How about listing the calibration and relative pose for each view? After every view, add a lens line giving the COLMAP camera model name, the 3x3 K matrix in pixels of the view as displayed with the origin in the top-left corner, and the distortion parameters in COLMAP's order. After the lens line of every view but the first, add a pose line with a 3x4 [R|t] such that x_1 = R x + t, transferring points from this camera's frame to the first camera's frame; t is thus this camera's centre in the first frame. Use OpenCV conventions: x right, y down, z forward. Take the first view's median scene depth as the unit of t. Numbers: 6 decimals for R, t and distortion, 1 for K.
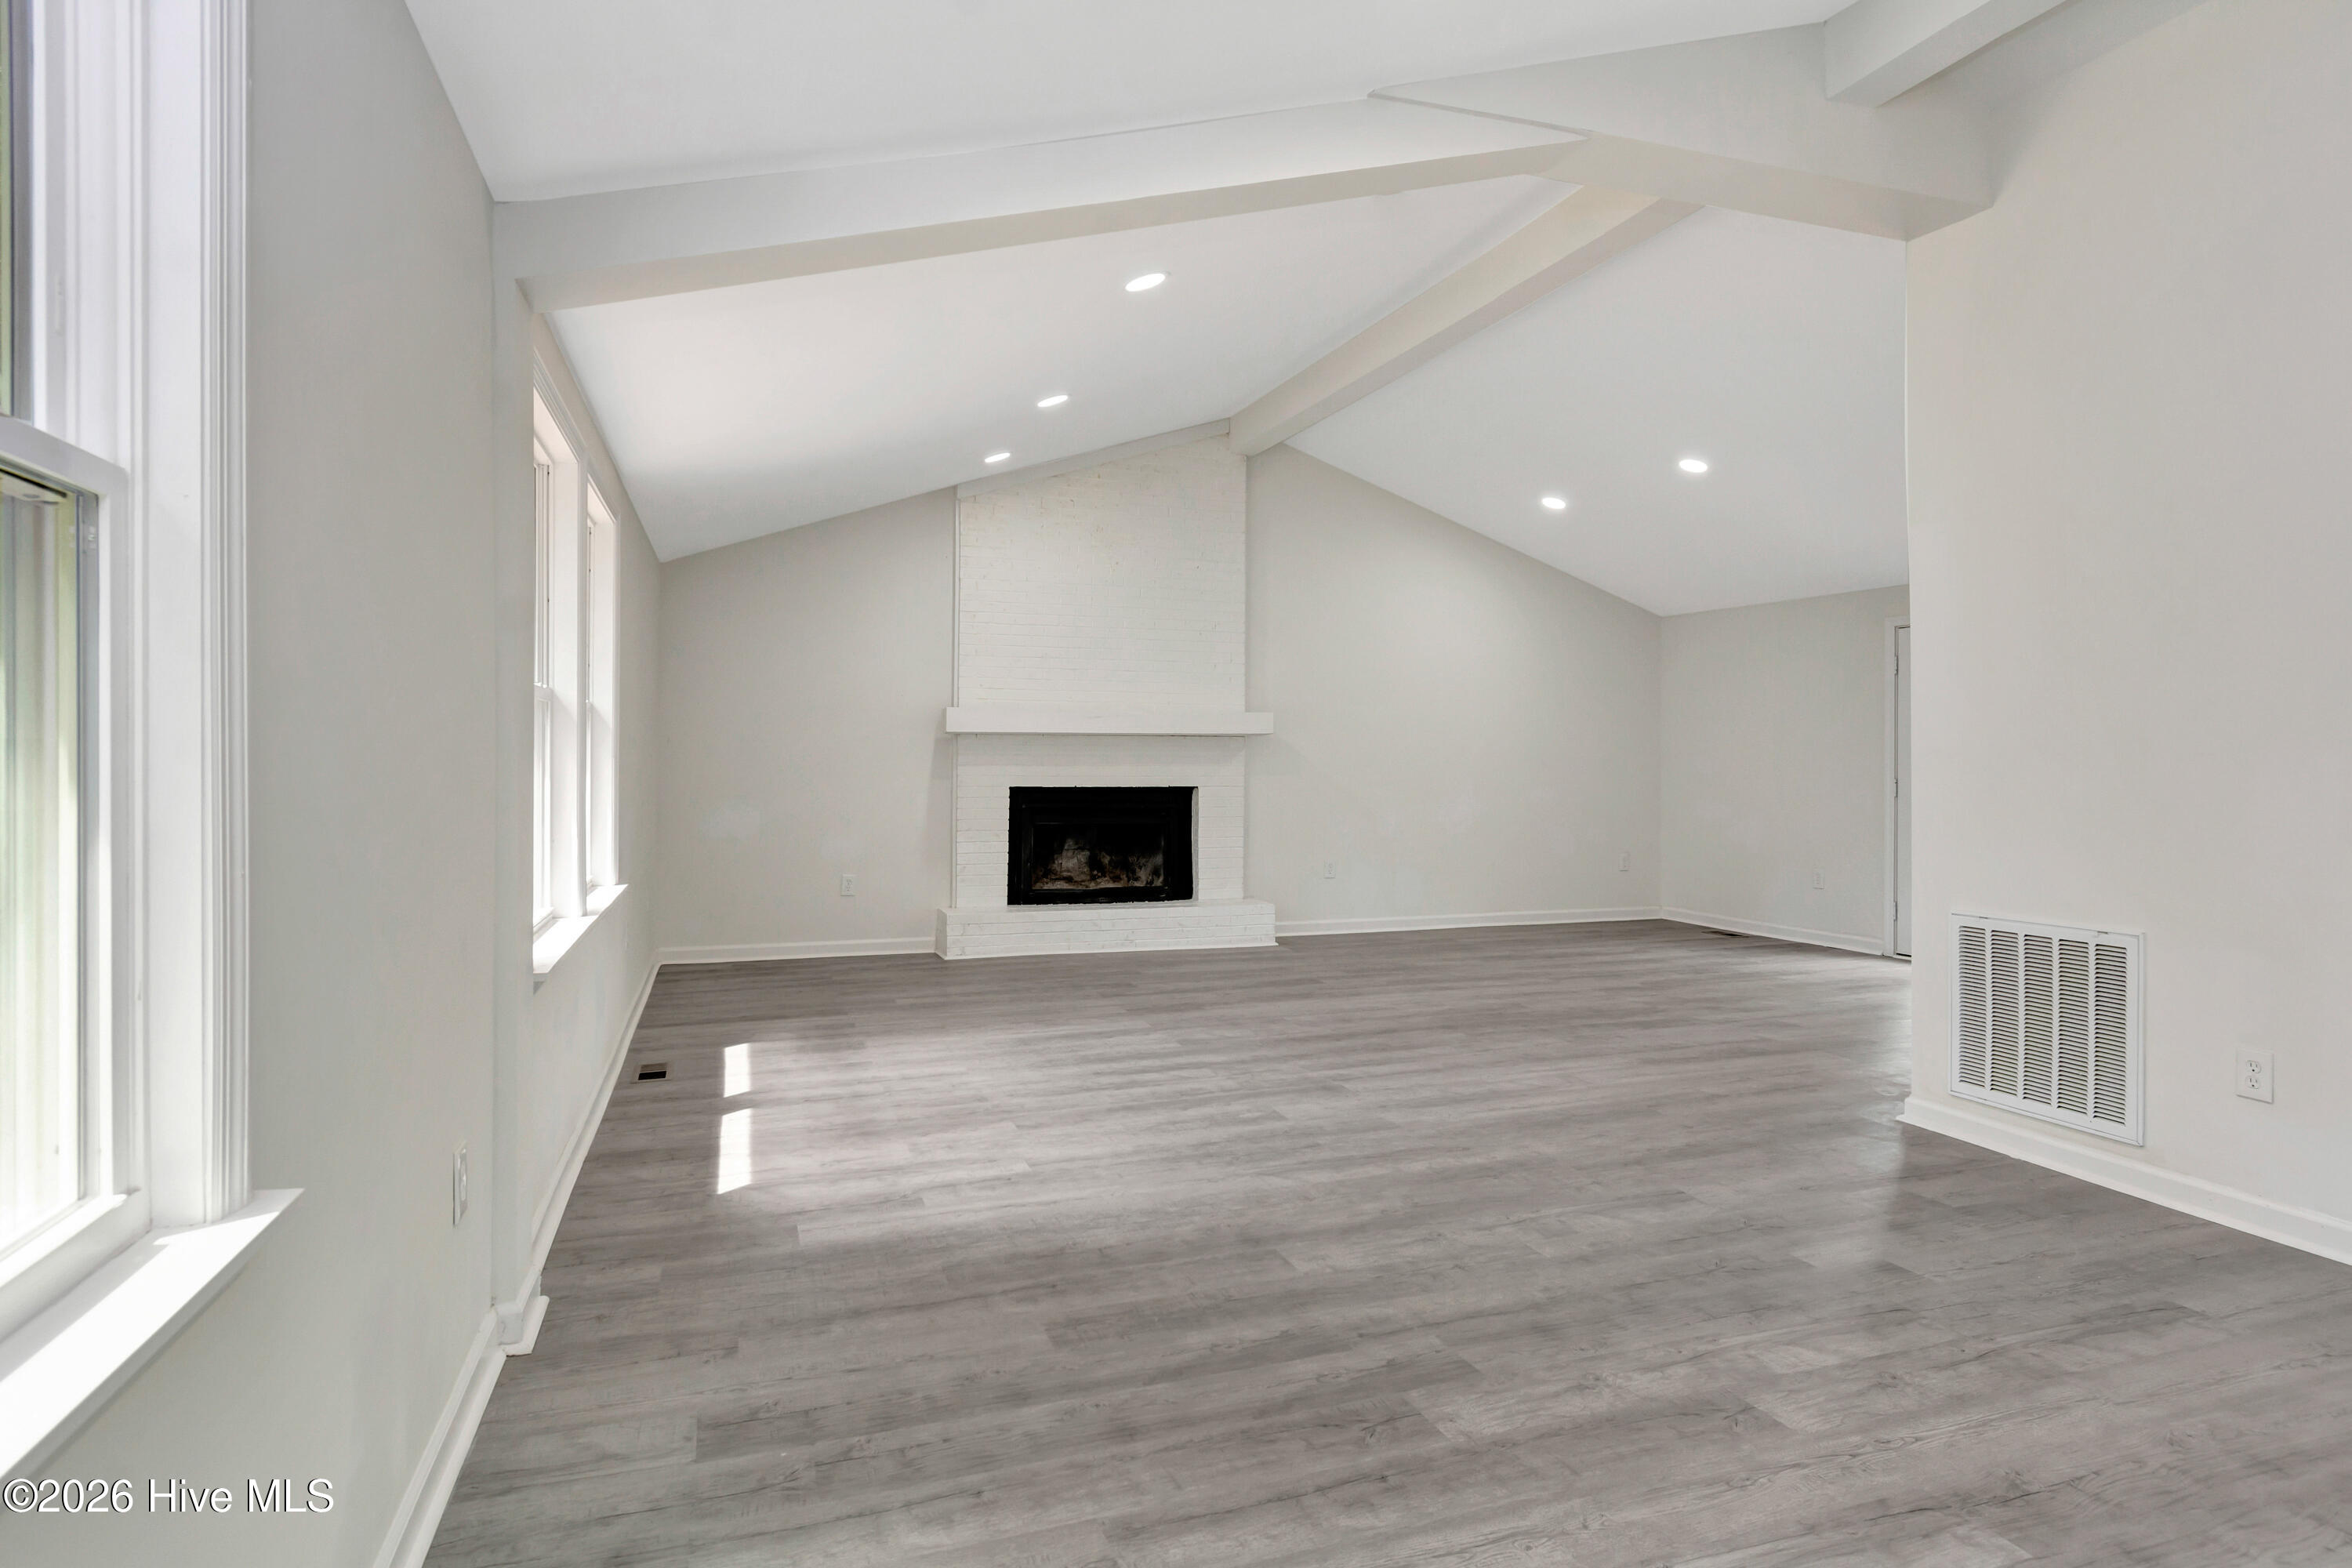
lens RADIAL K [[1225.1, 0, 1160.7], [0, 1225.1, 768.1], [0, 0, 1]] dist [0.001966, -0.000066]
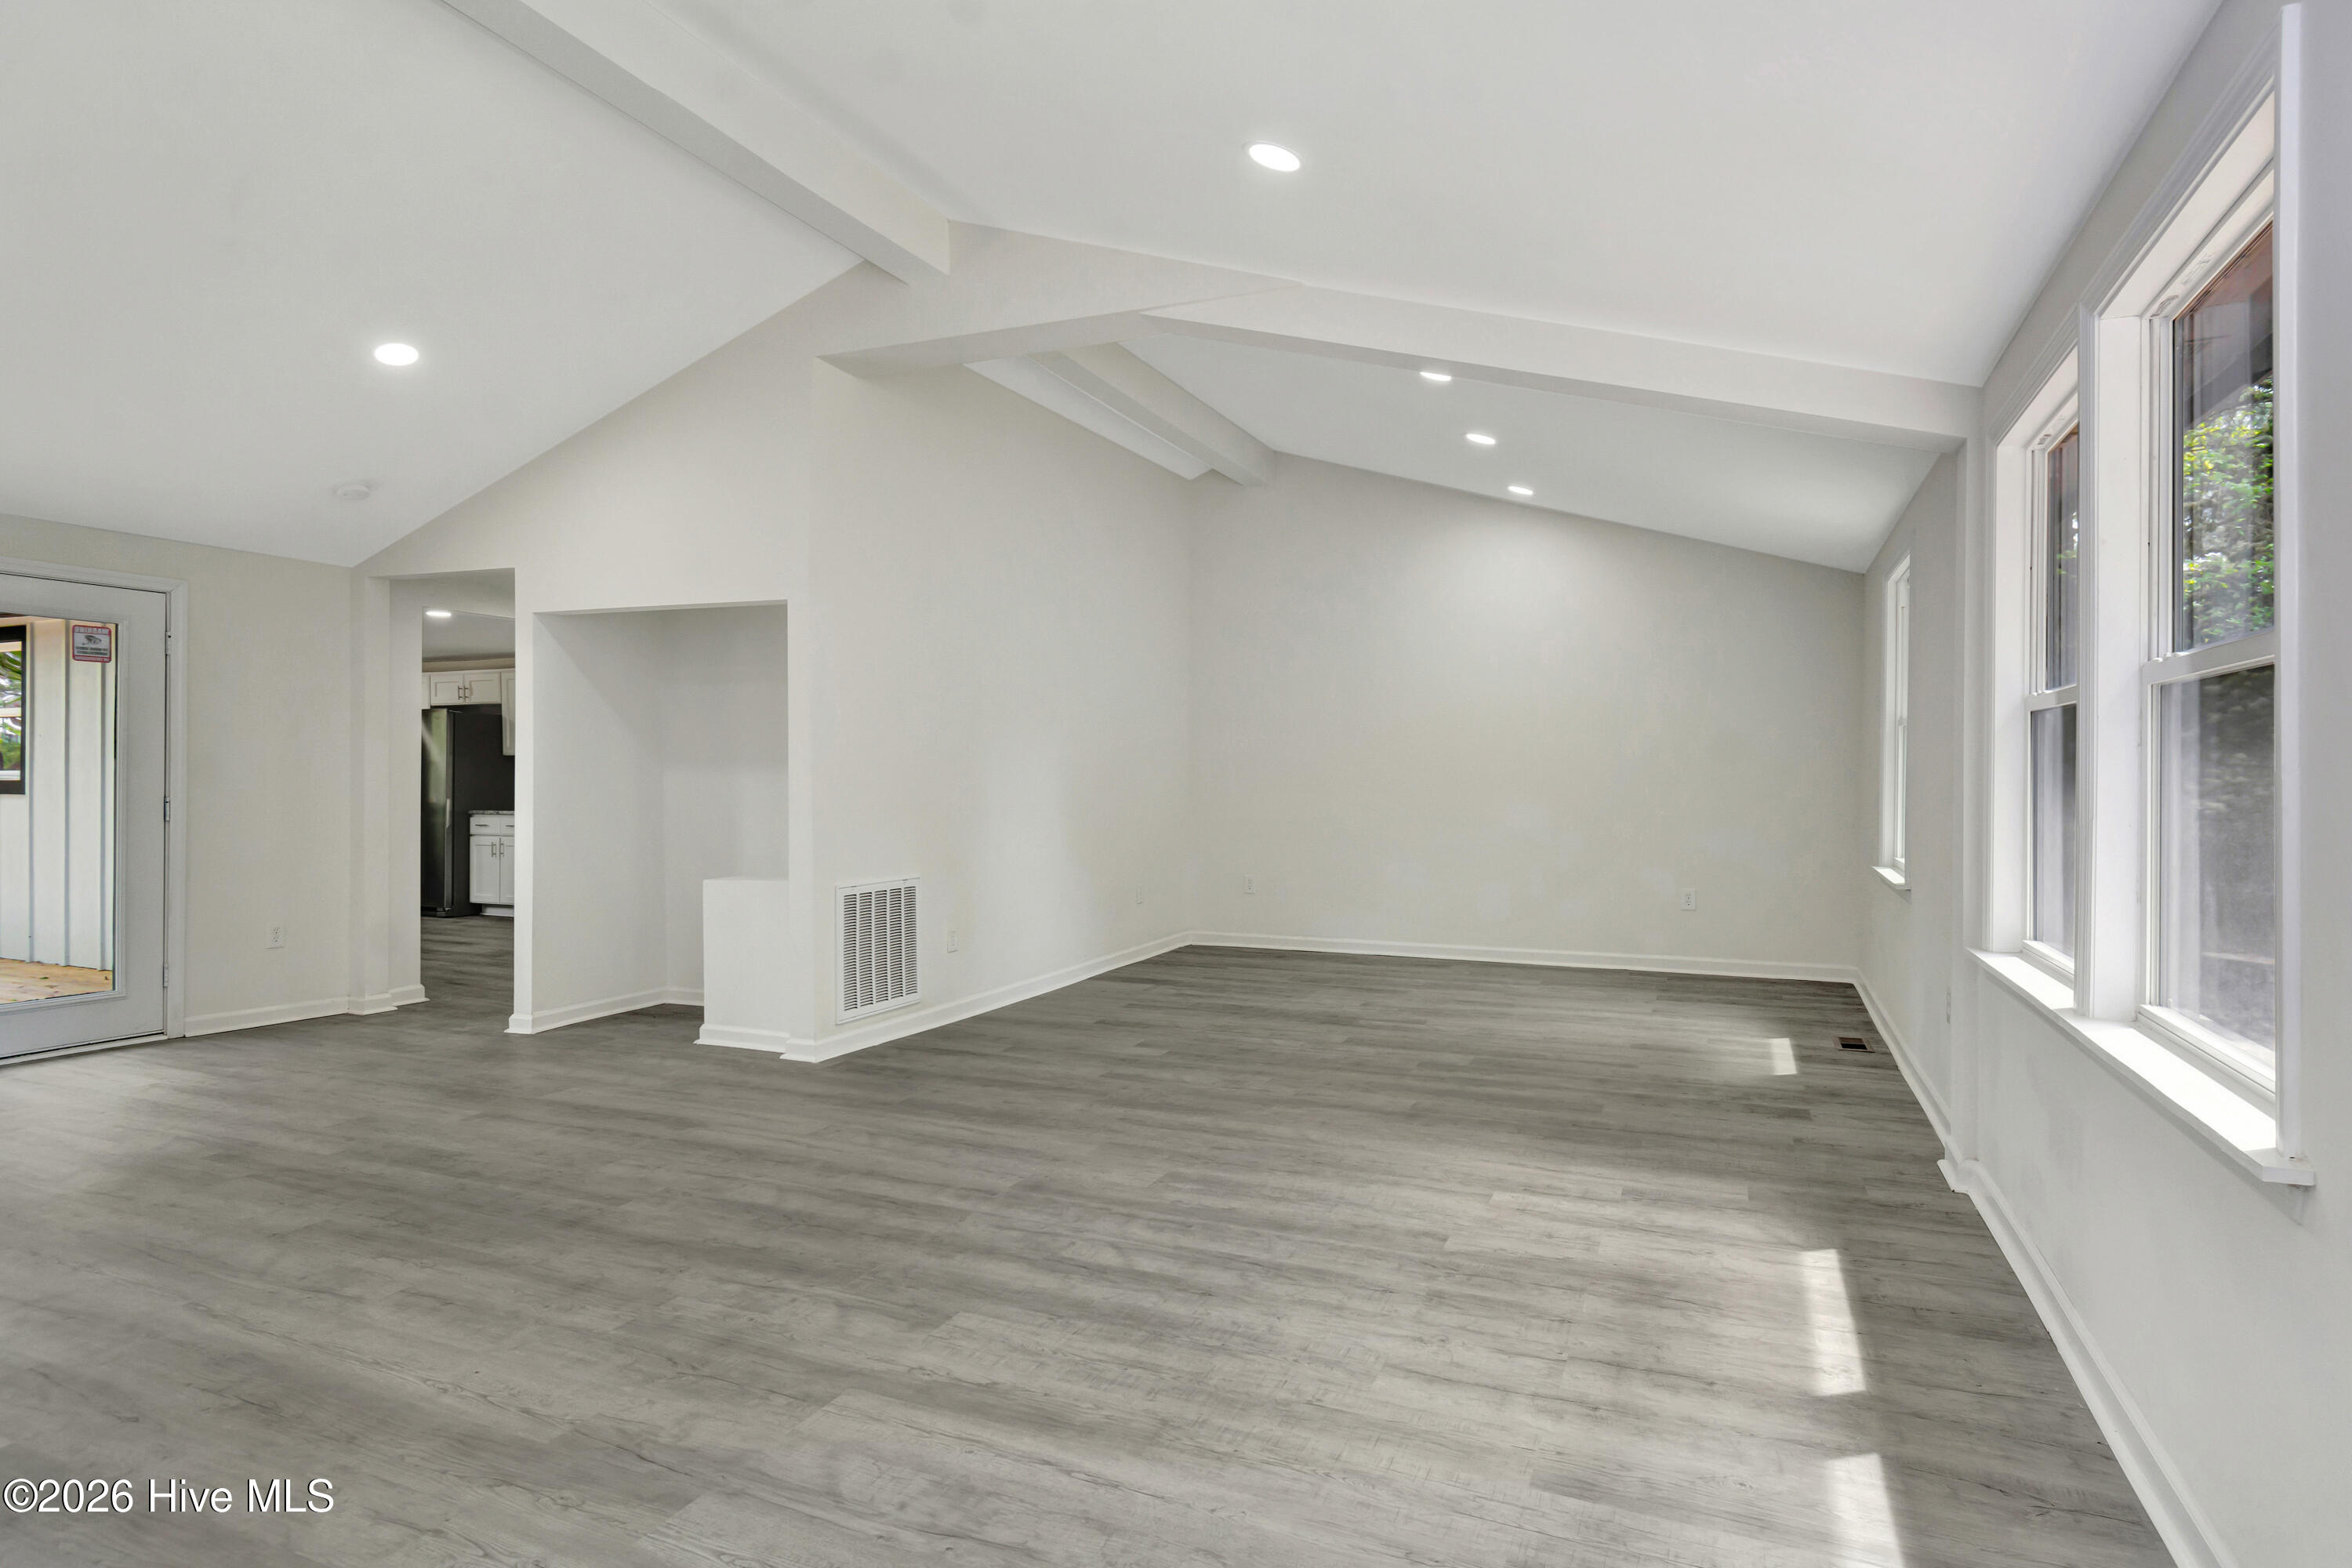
lens RADIAL K [[1225.1, 0, 1160.7], [0, 1225.1, 768.1], [0, 0, 1]] dist [0.001966, -0.000066]
pose [[-0.721676, 0.000762, 0.692230, -0.571683], [-0.000831, 0.999998, -0.001966, -0.012957], [-0.692230, -0.001994, -0.721674, 1.819971]]
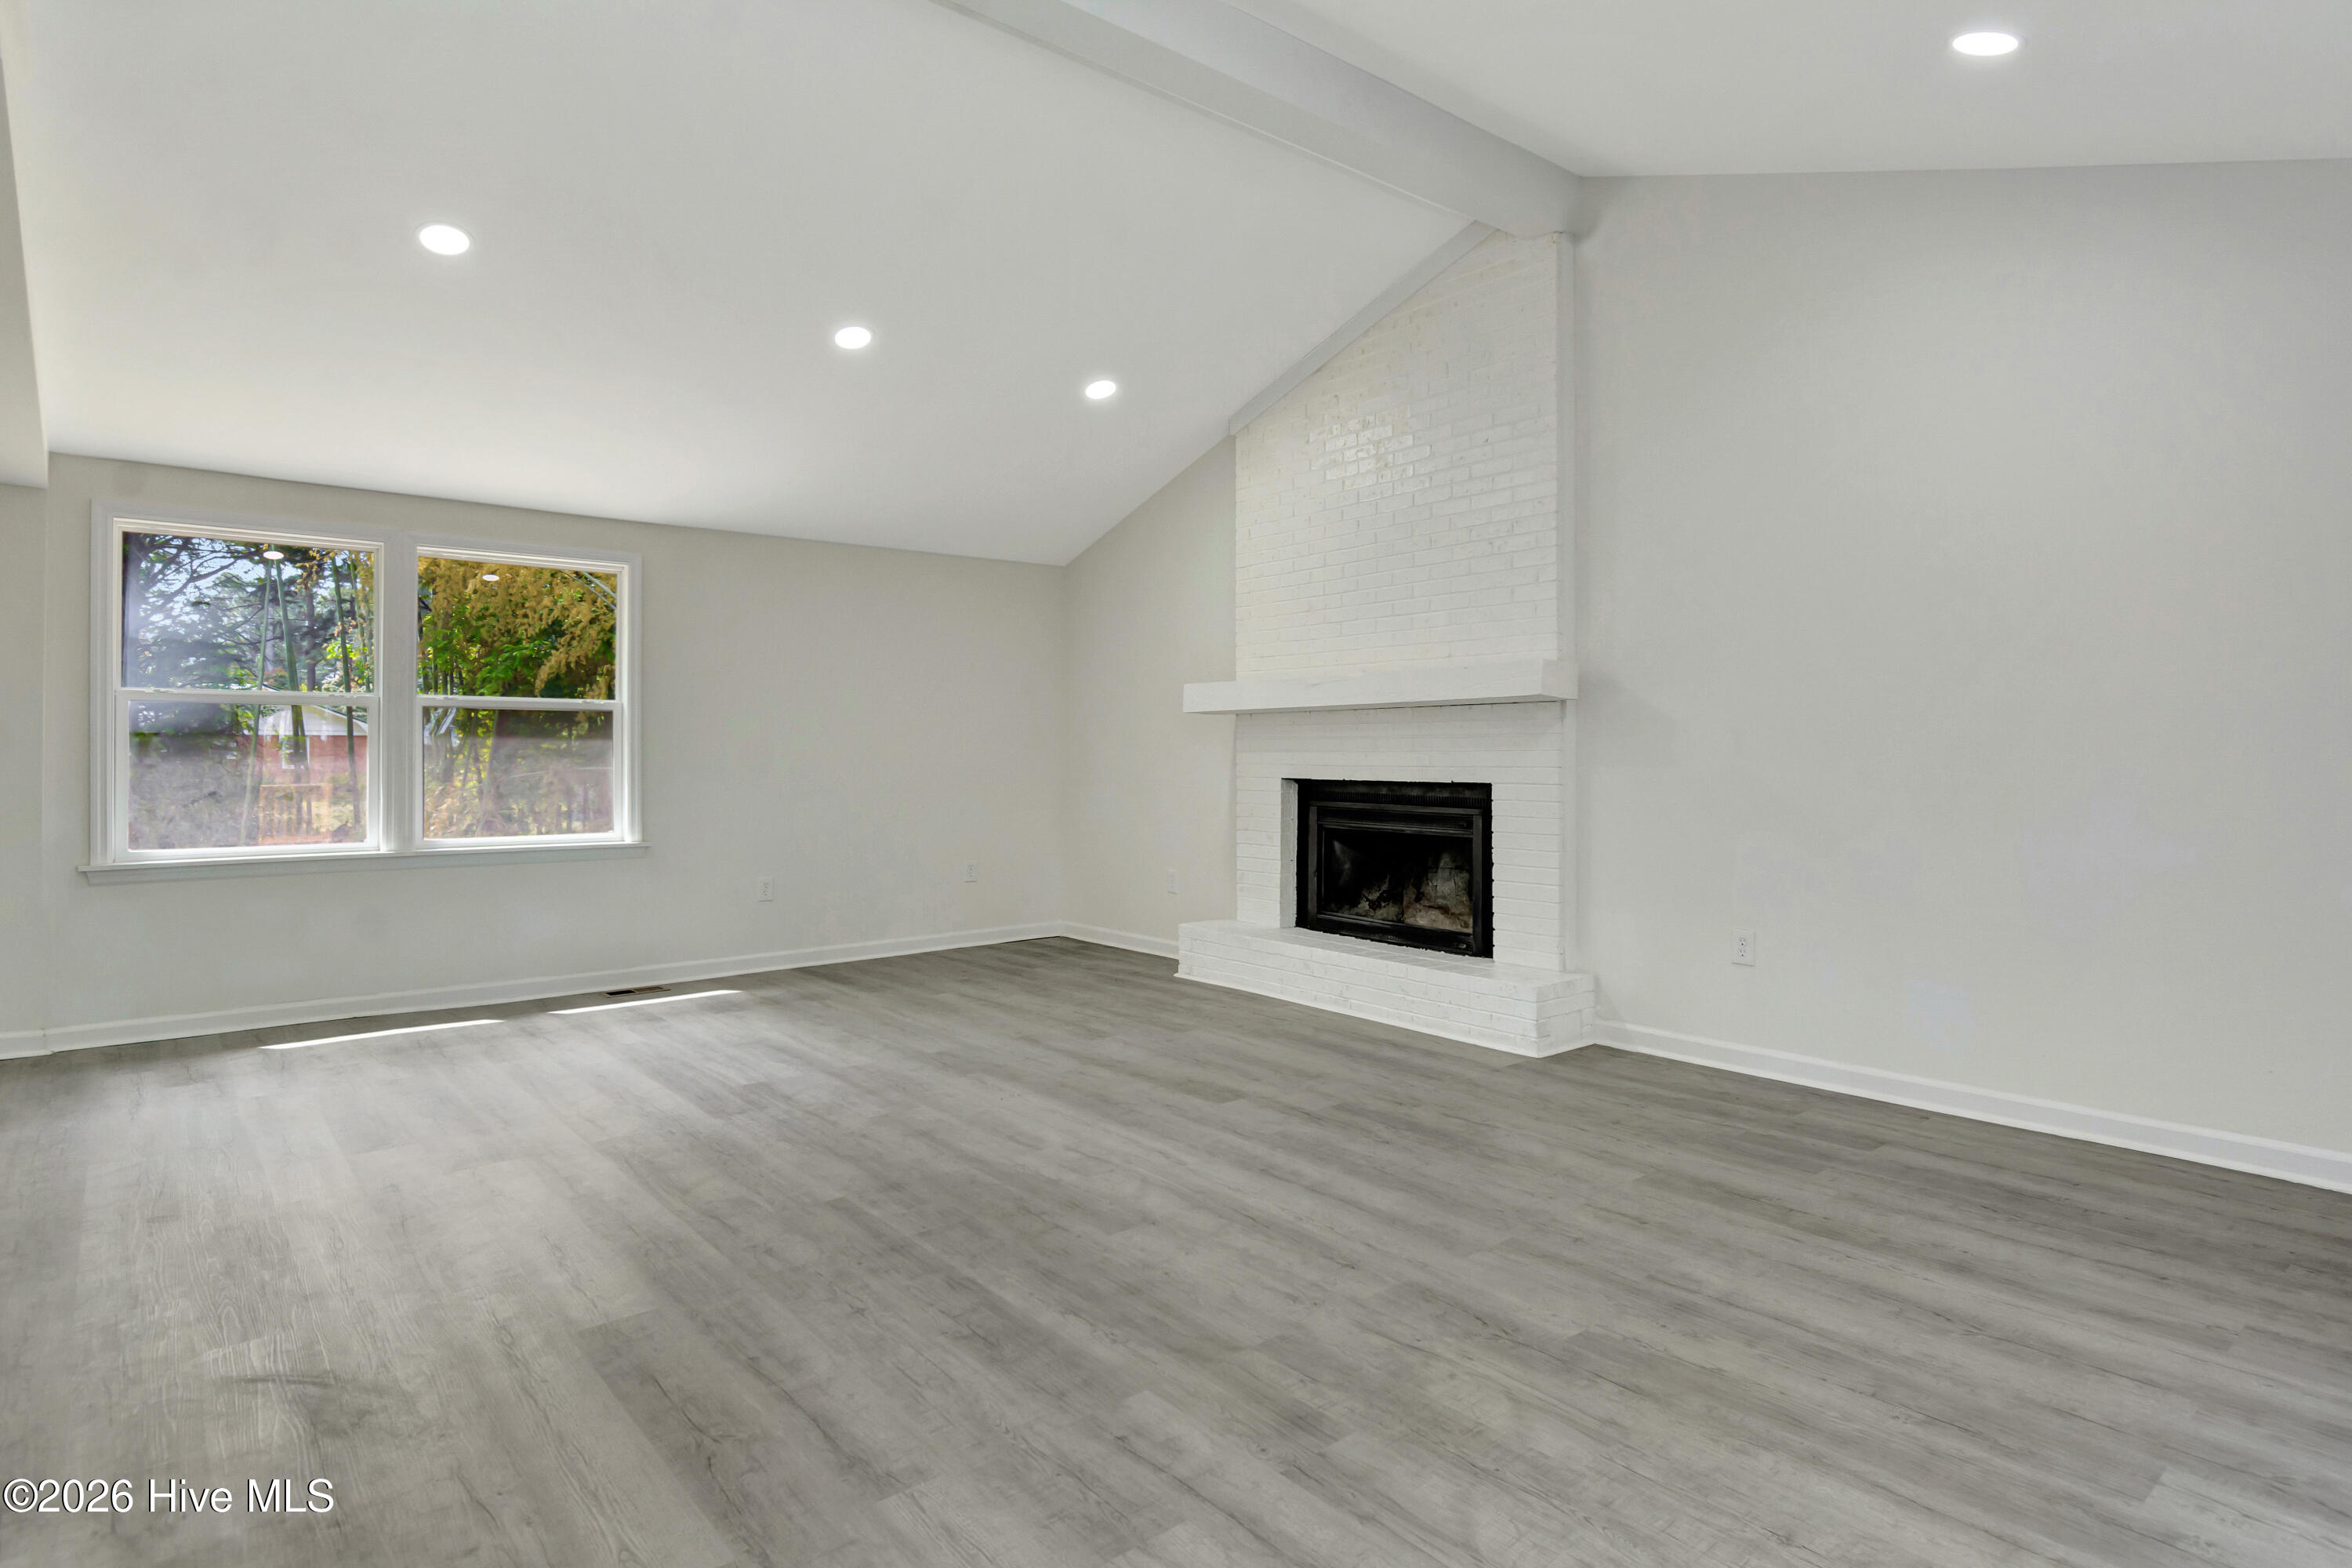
lens RADIAL K [[1225.1, 0, 1160.7], [0, 1225.1, 768.1], [0, 0, 1]] dist [0.001966, -0.000066]
pose [[0.341167, 0.008993, -0.939960, 1.234568], [-0.001091, 0.999957, 0.009171, 0.003072], [0.940002, -0.002103, 0.341162, 1.356870]]
